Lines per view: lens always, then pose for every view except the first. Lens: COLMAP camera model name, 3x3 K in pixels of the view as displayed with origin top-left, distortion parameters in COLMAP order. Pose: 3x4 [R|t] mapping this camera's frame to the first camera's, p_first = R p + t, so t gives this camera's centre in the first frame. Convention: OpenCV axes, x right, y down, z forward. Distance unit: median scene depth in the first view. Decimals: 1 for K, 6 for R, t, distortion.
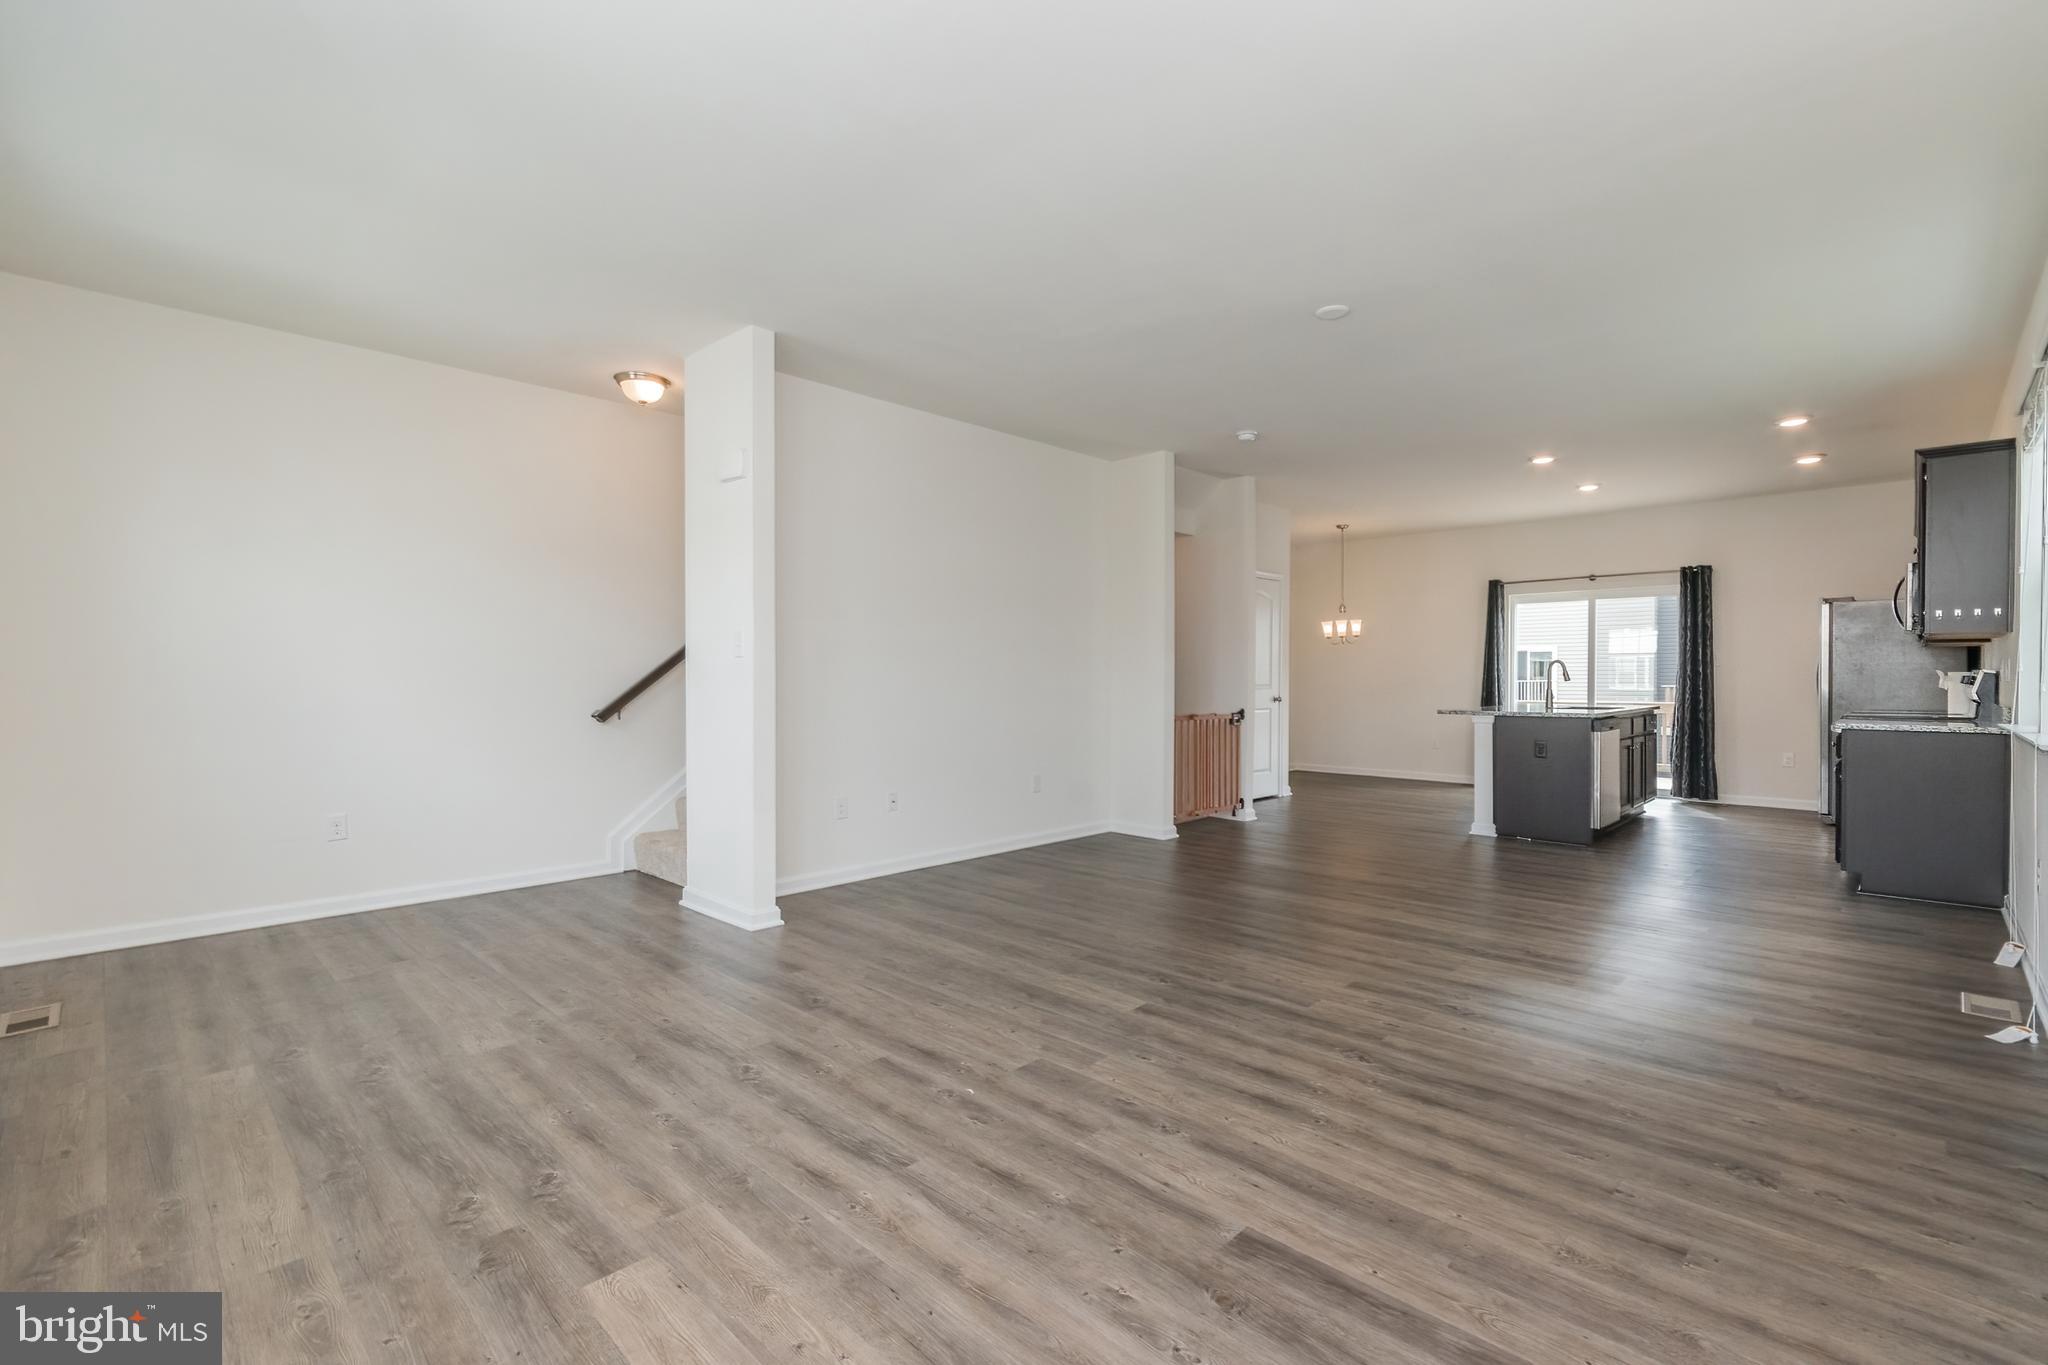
lens RADIAL K [[900.1, 0, 1014.9], [0, 900.1, 673.3], [0, 0, 1]] dist [0.001937, 0.000471]
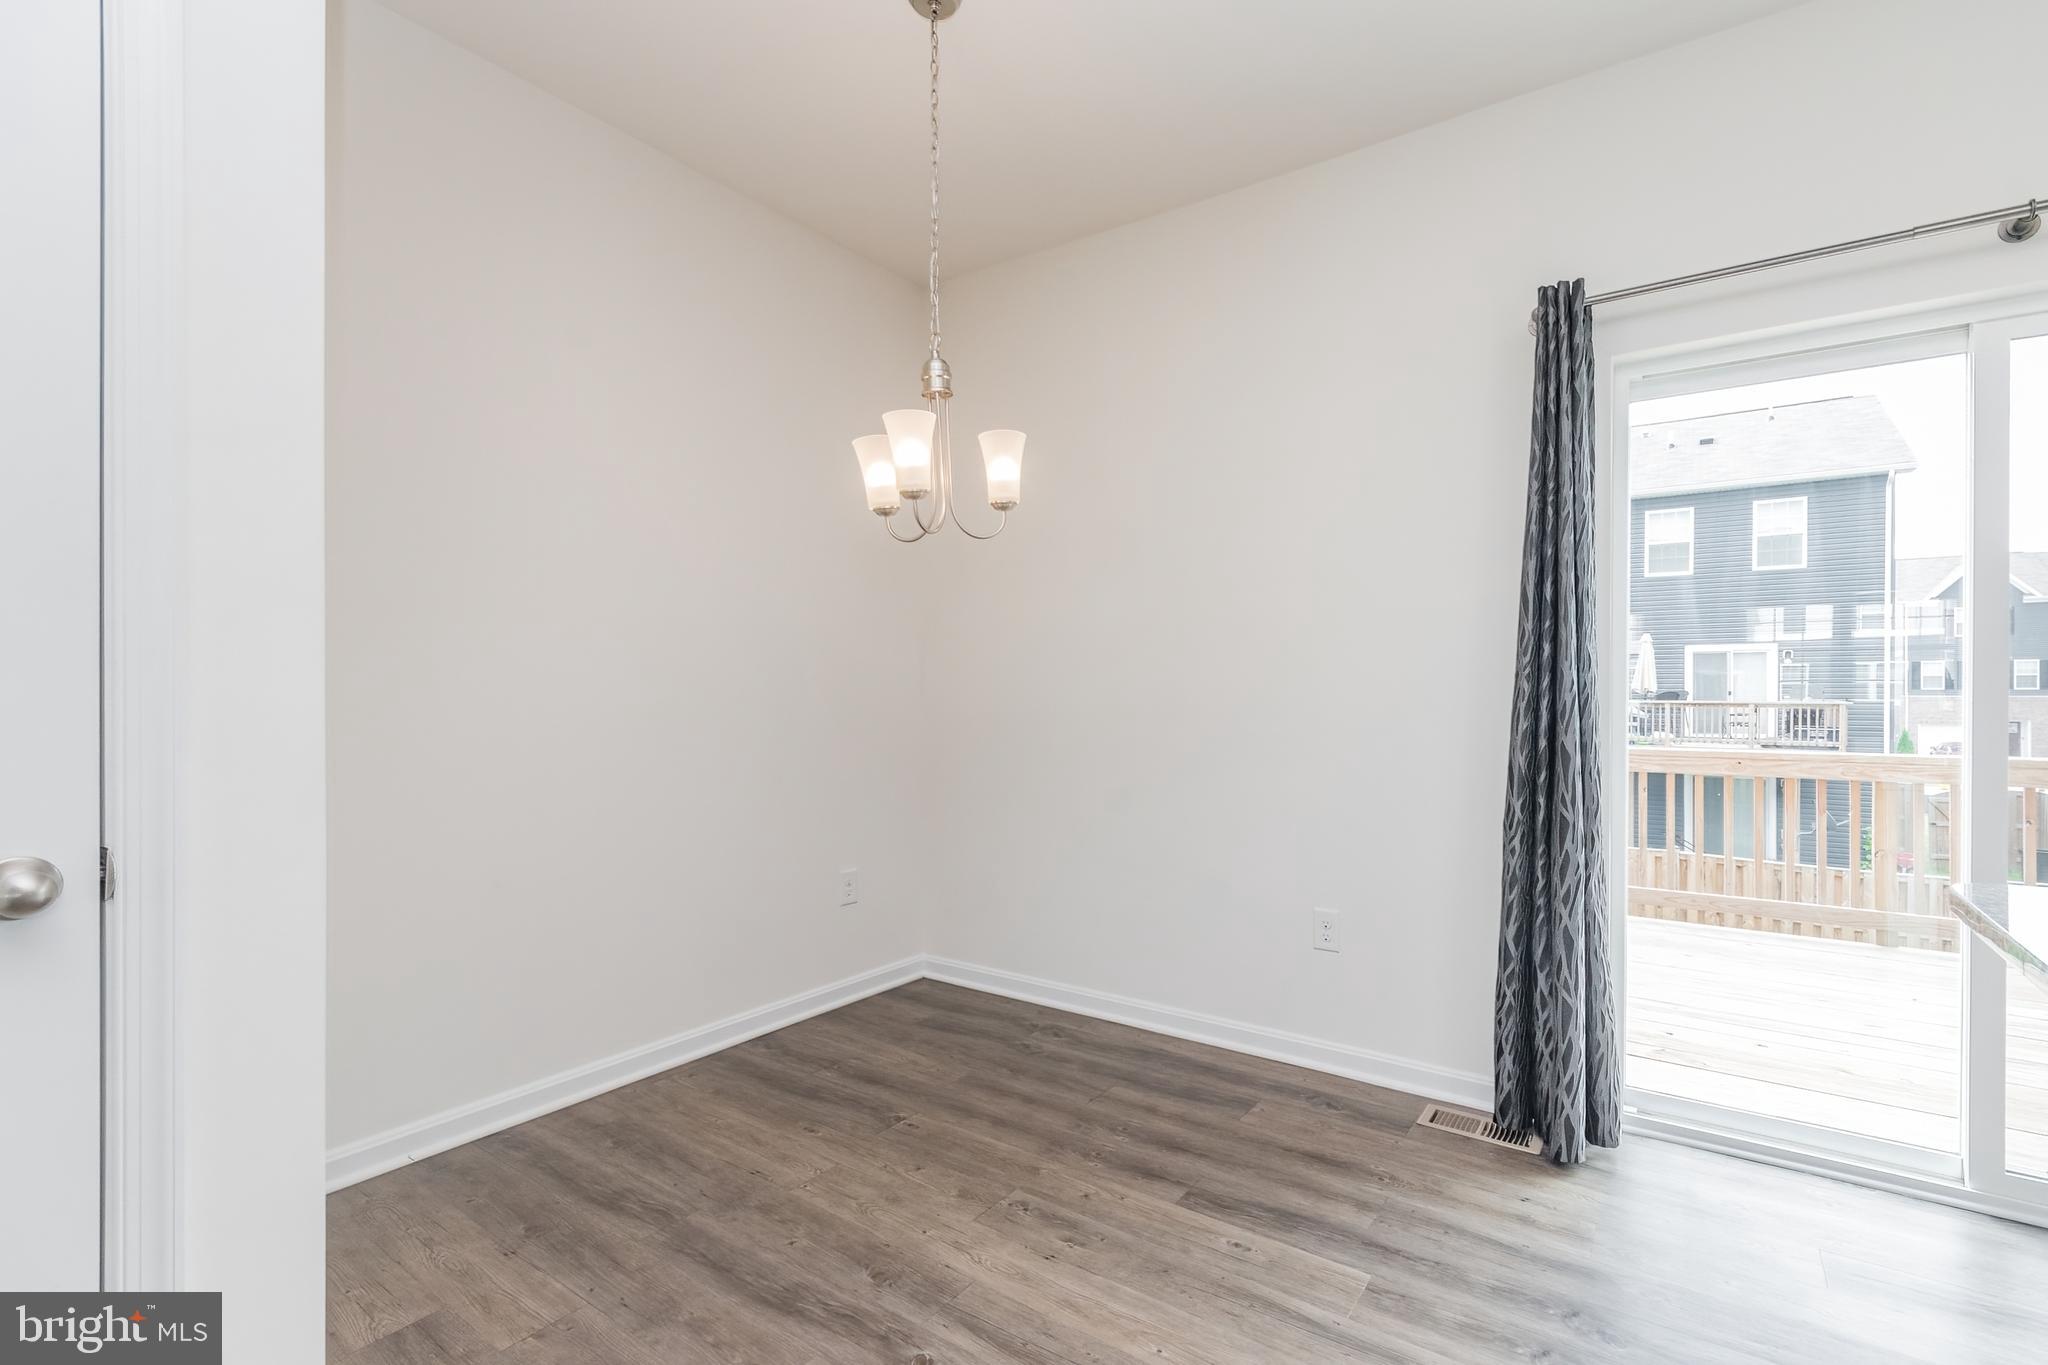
lens RADIAL K [[923.9, 0, 1081.0], [0, 923.9, 691.2], [0, 0, 1]] dist [0.000036, 0.000302]
pose [[0.981925, -0.000227, 0.189269, 0.398539], [-0.000927, 0.999982, 0.006009, 0.004089], [-0.189266, -0.006076, 0.981907, 0.865798]]
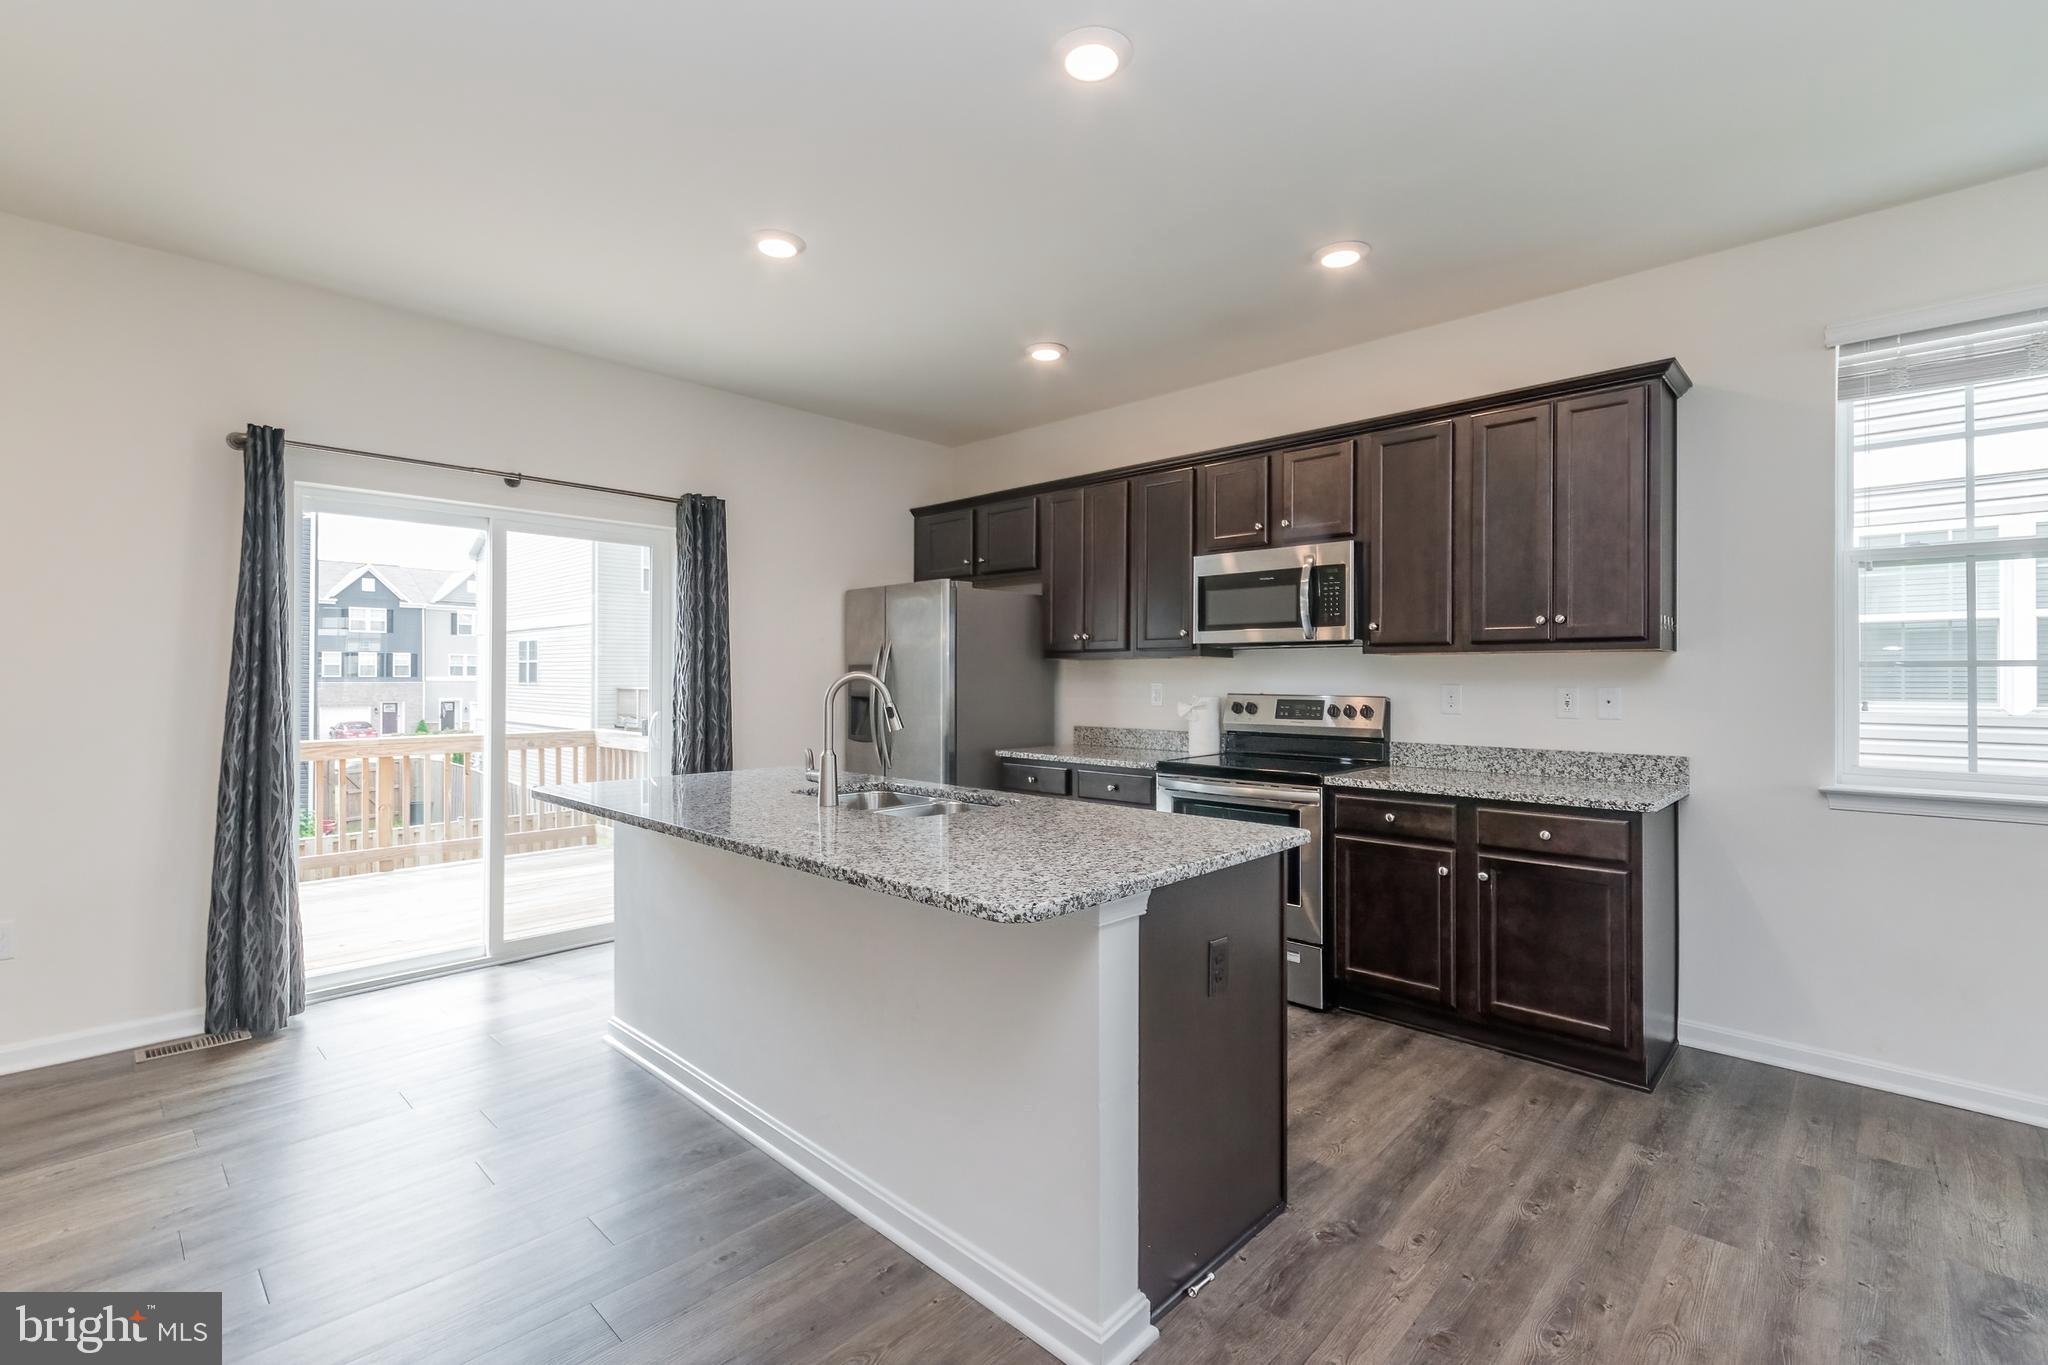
lens RADIAL K [[900.1, 0, 1014.9], [0, 900.1, 673.3], [0, 0, 1]] dist [0.001937, 0.000471]
pose [[-0.019749, 0.003240, 0.999800, 0.200931], [-0.005375, 0.999980, -0.003346, -0.010498], [-0.999791, -0.005440, -0.019731, 0.796975]]
